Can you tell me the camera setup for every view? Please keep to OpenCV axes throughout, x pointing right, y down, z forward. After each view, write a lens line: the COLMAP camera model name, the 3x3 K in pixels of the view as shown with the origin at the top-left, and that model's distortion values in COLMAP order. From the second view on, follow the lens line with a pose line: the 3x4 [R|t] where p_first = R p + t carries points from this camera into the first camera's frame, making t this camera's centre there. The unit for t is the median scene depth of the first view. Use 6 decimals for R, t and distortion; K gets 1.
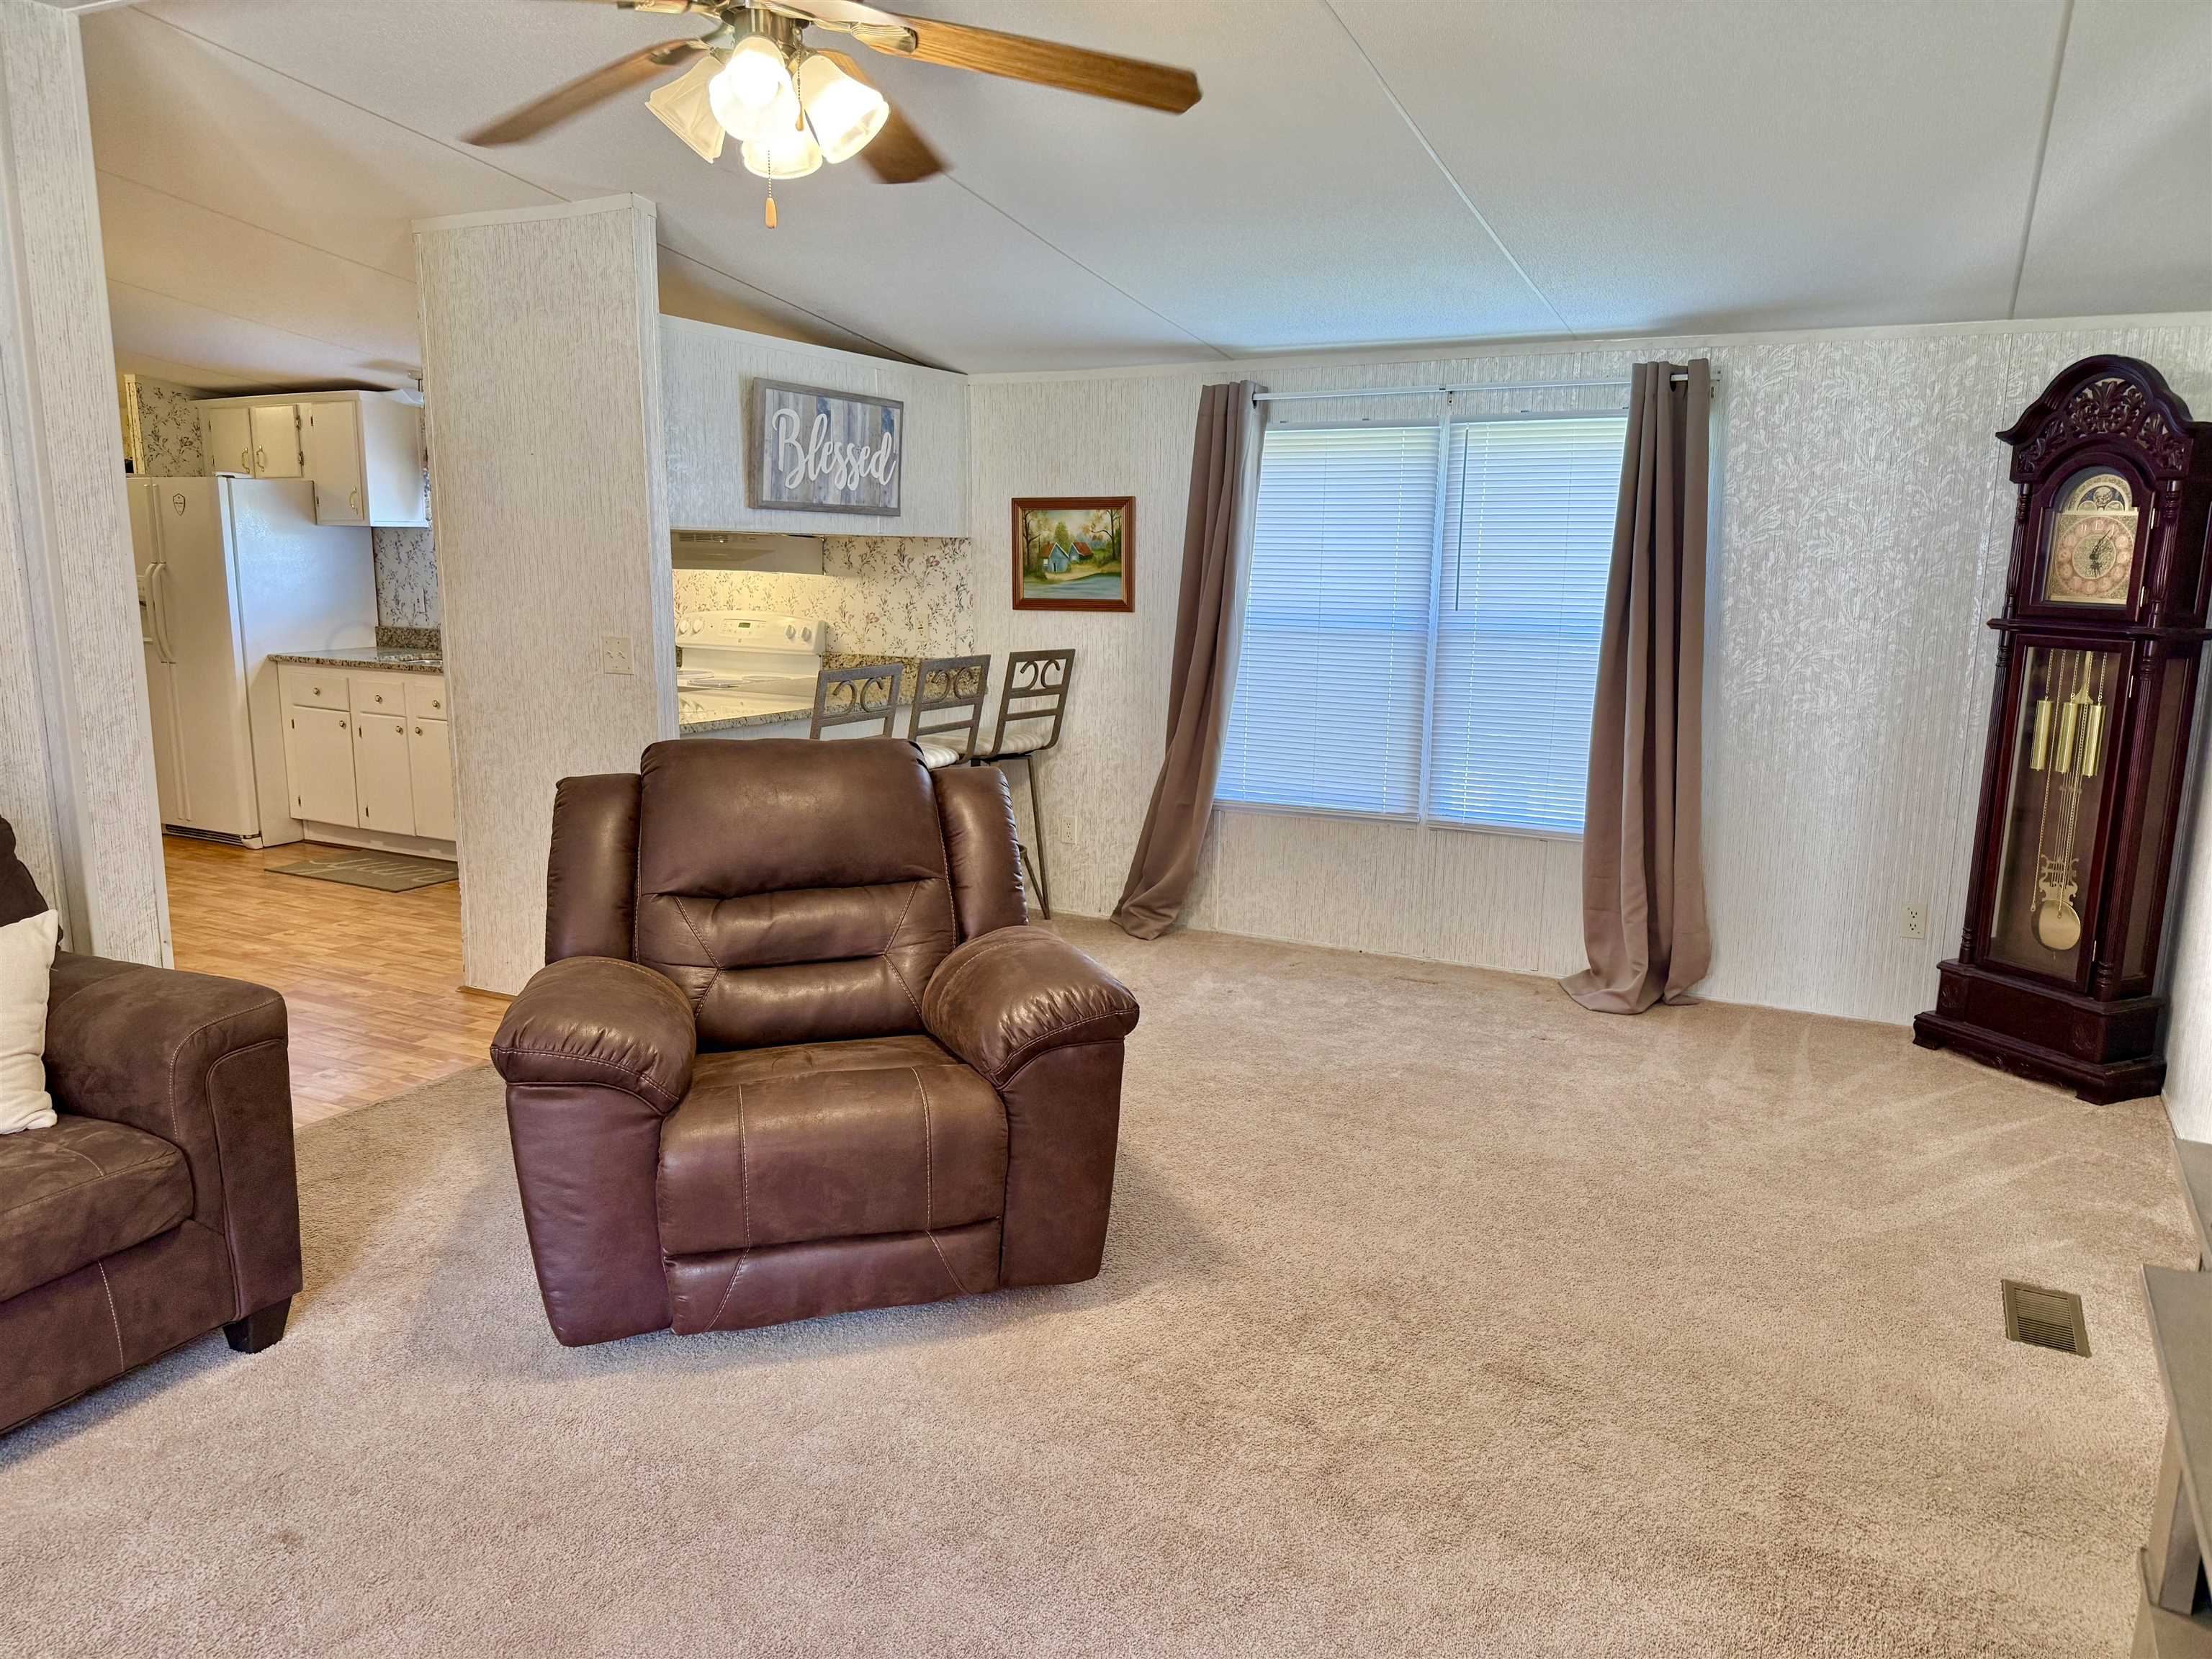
lens RADIAL K [[1553.7, 0, 1104.1], [0, 1553.7, 870.9], [0, 0, 1]] dist [0.135539, -0.179911]
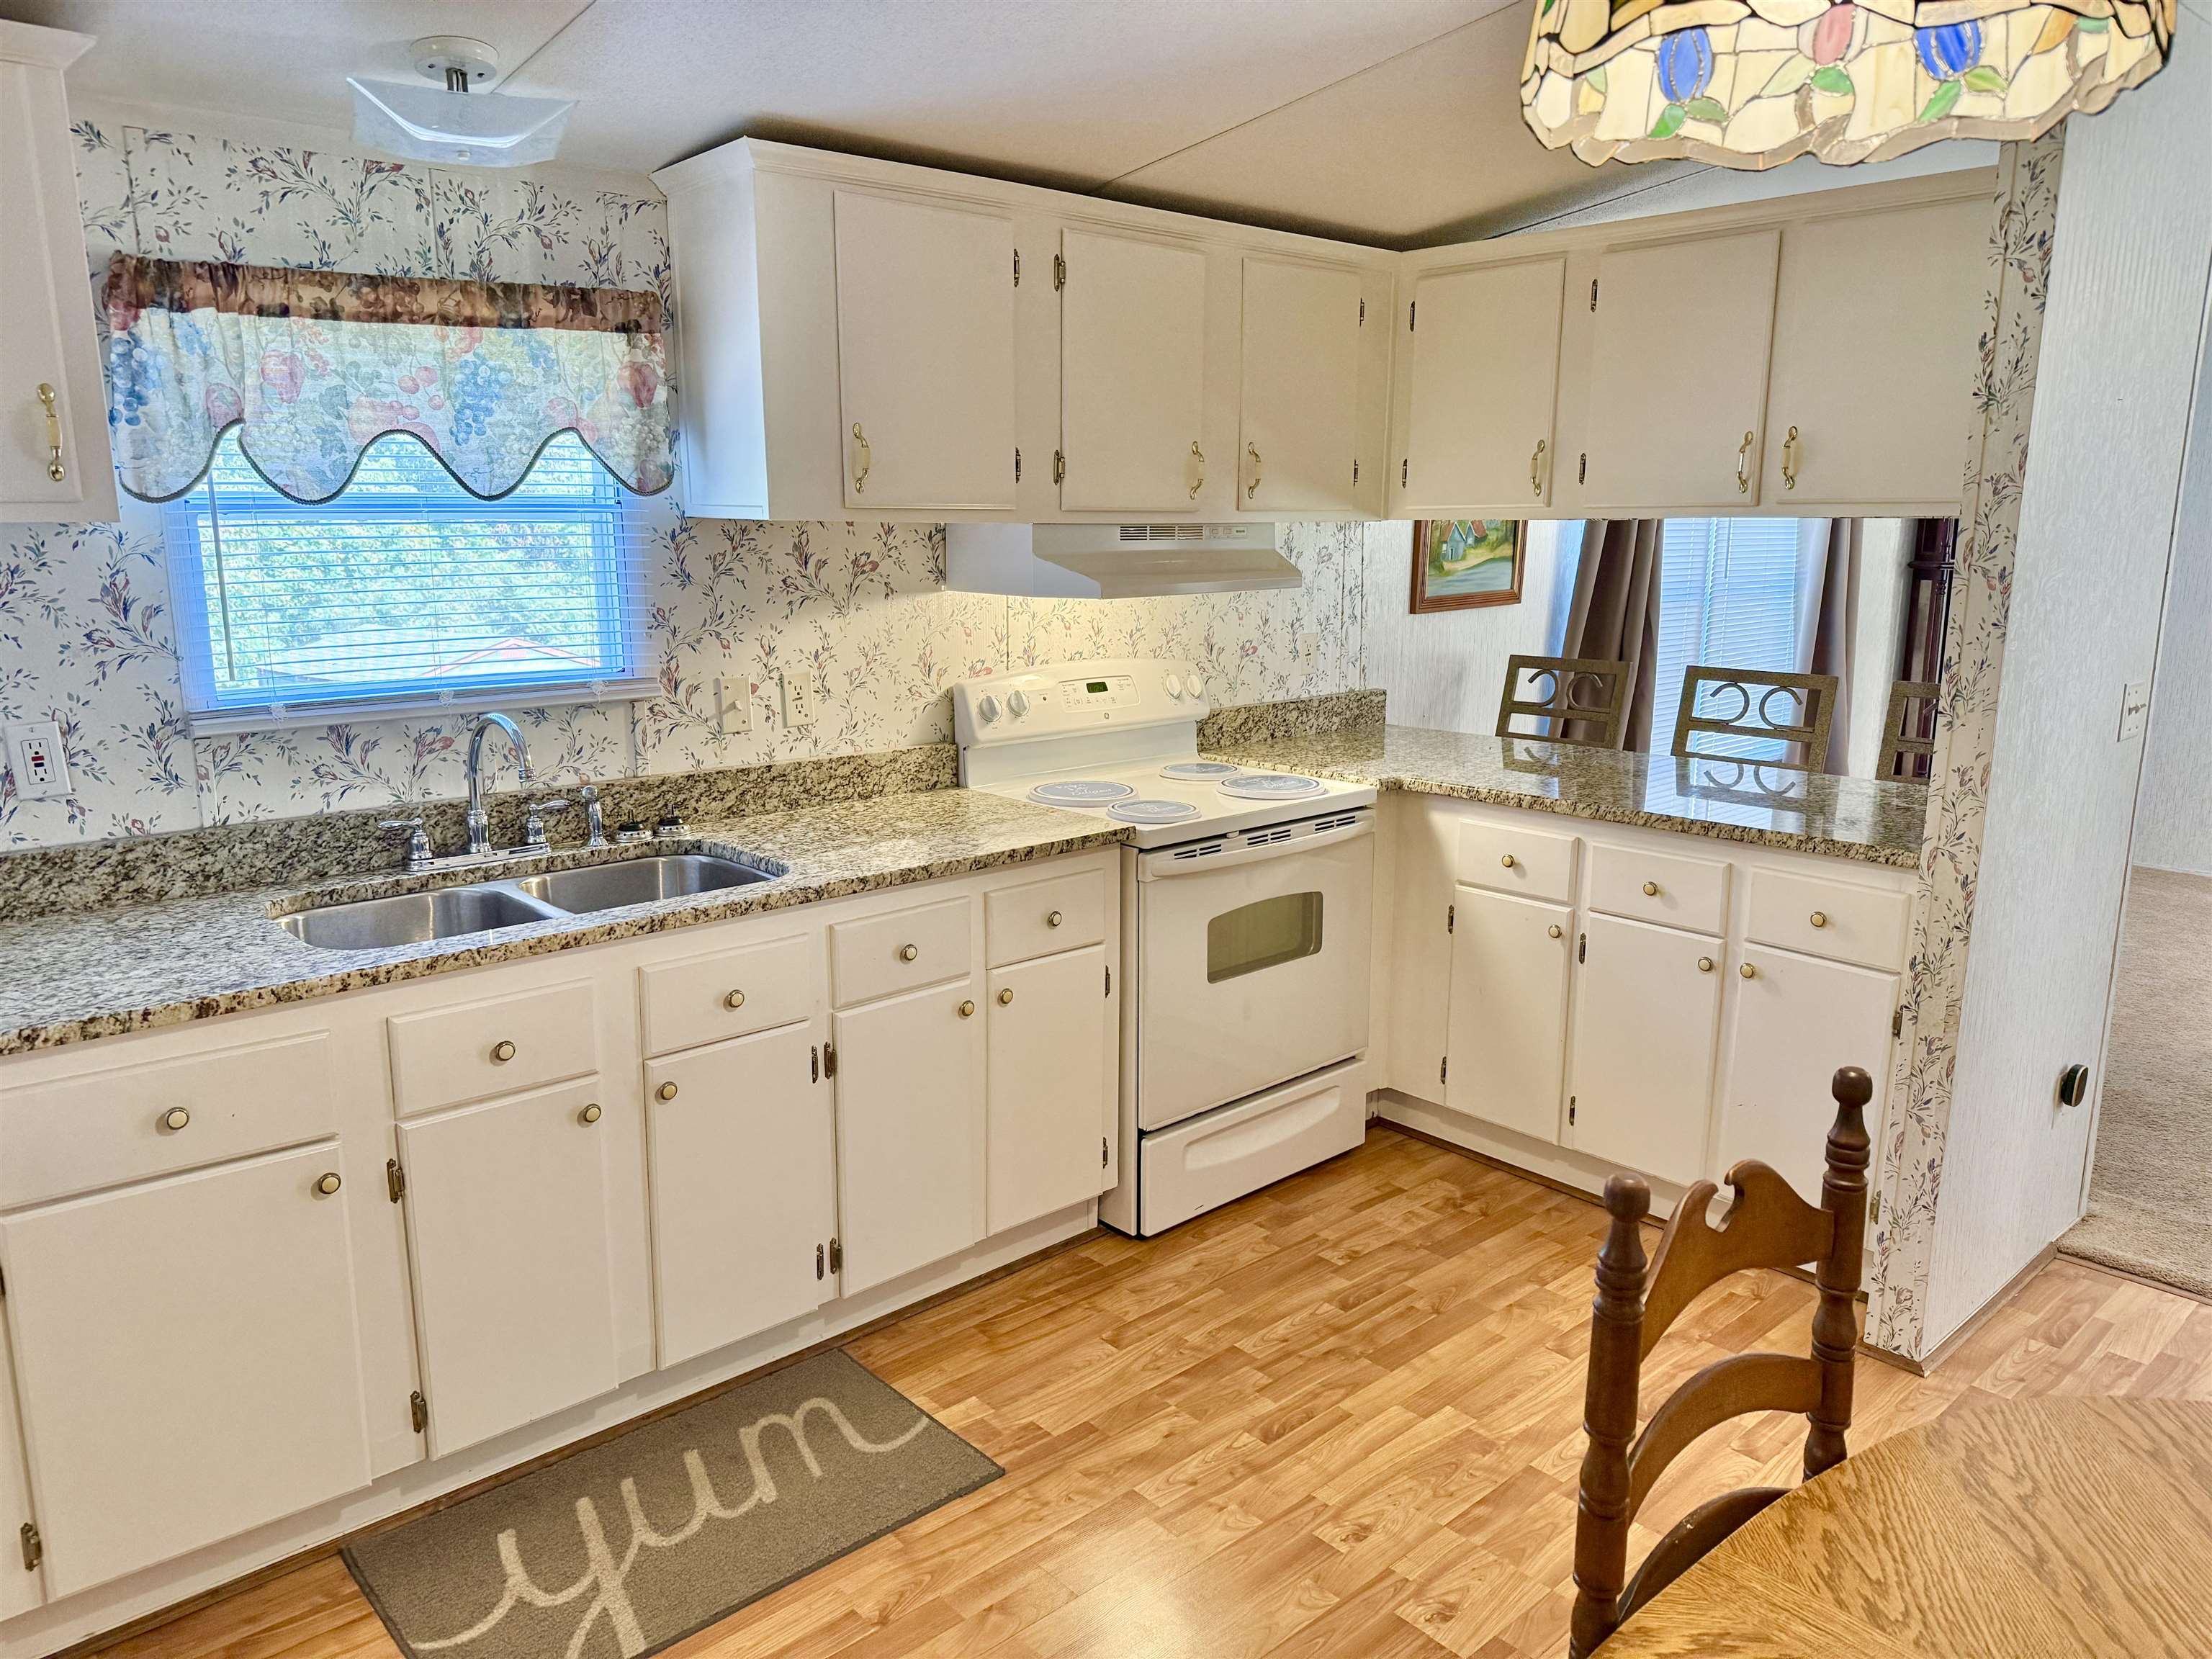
lens RADIAL K [[1553.7, 0, 1104.1], [0, 1553.7, 870.9], [0, 0, 1]] dist [0.135539, -0.179911]
pose [[0.339312, -0.223249, 0.913798, -0.674768], [0.197211, 0.966724, 0.162950, -0.165828], [-0.919769, 0.124921, 0.372048, 0.725754]]
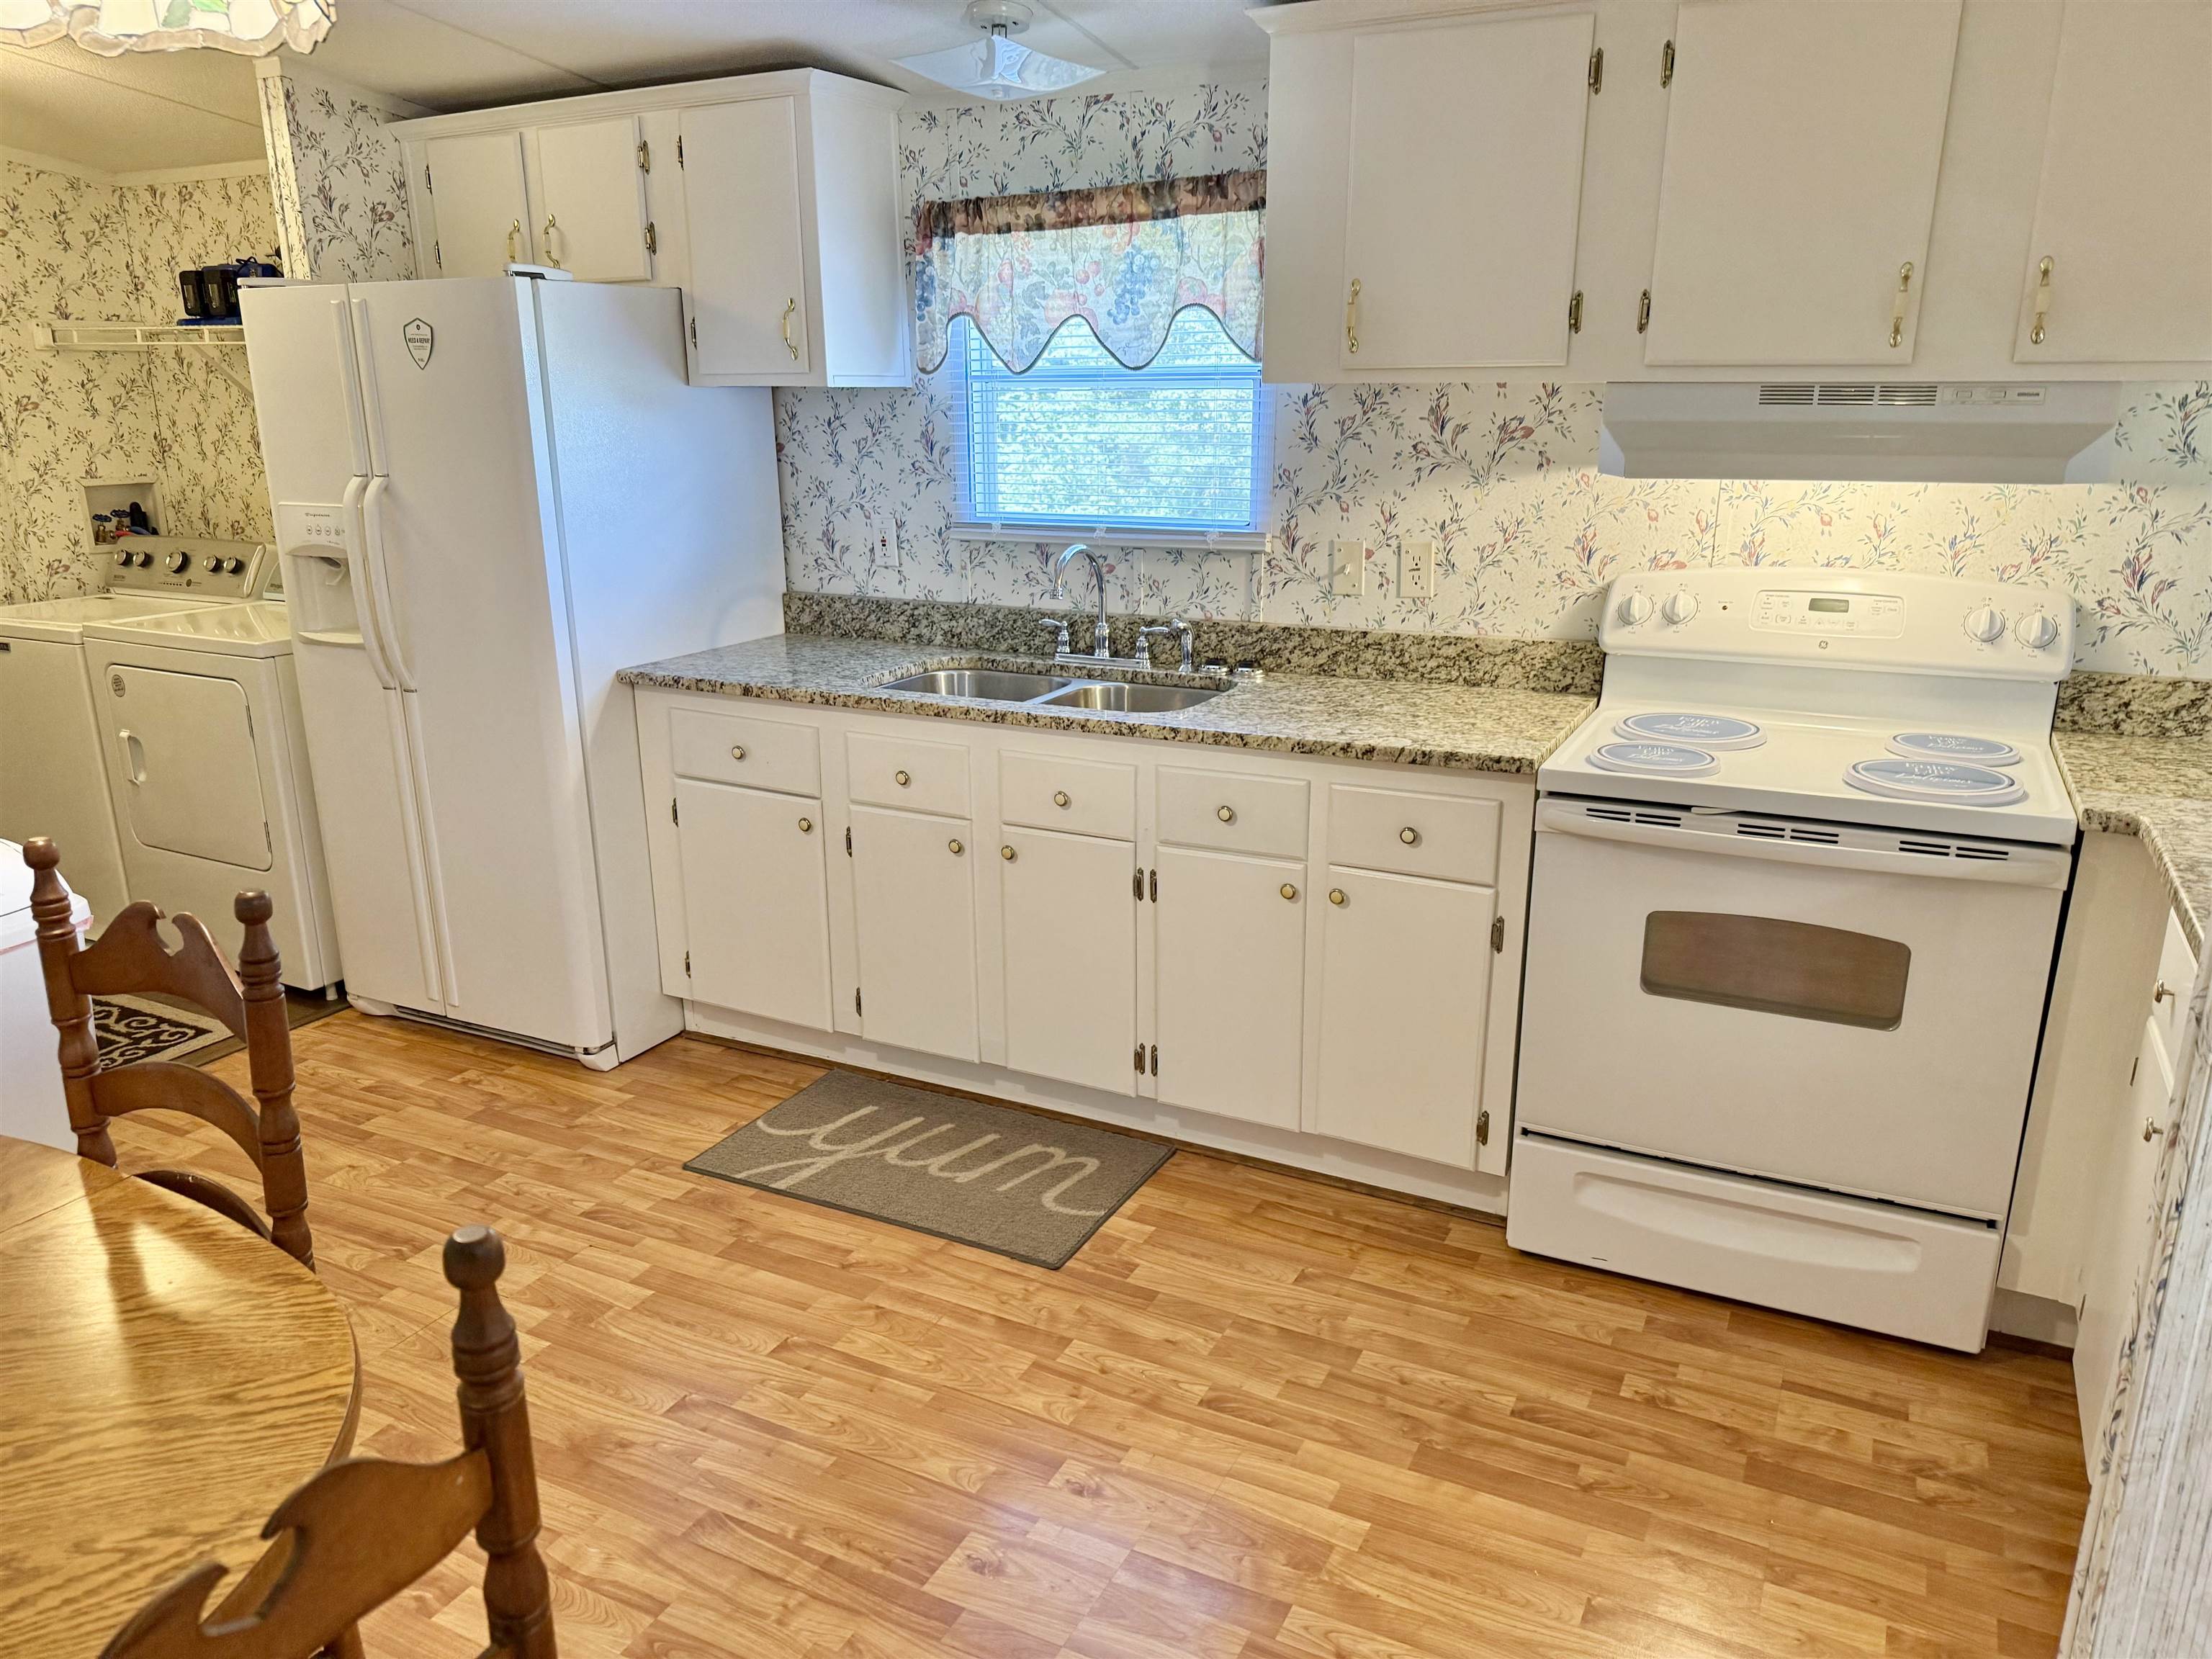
lens RADIAL K [[1557.7, 0, 1101.6], [0, 1557.7, 872.6], [0, 0, 1]] dist [0.206886, -0.361160]
pose [[0.999710, -0.019615, 0.013964, -0.388880], [0.018233, 0.995498, 0.093010, -0.117093], [-0.015726, -0.092729, 0.995567, 0.521738]]
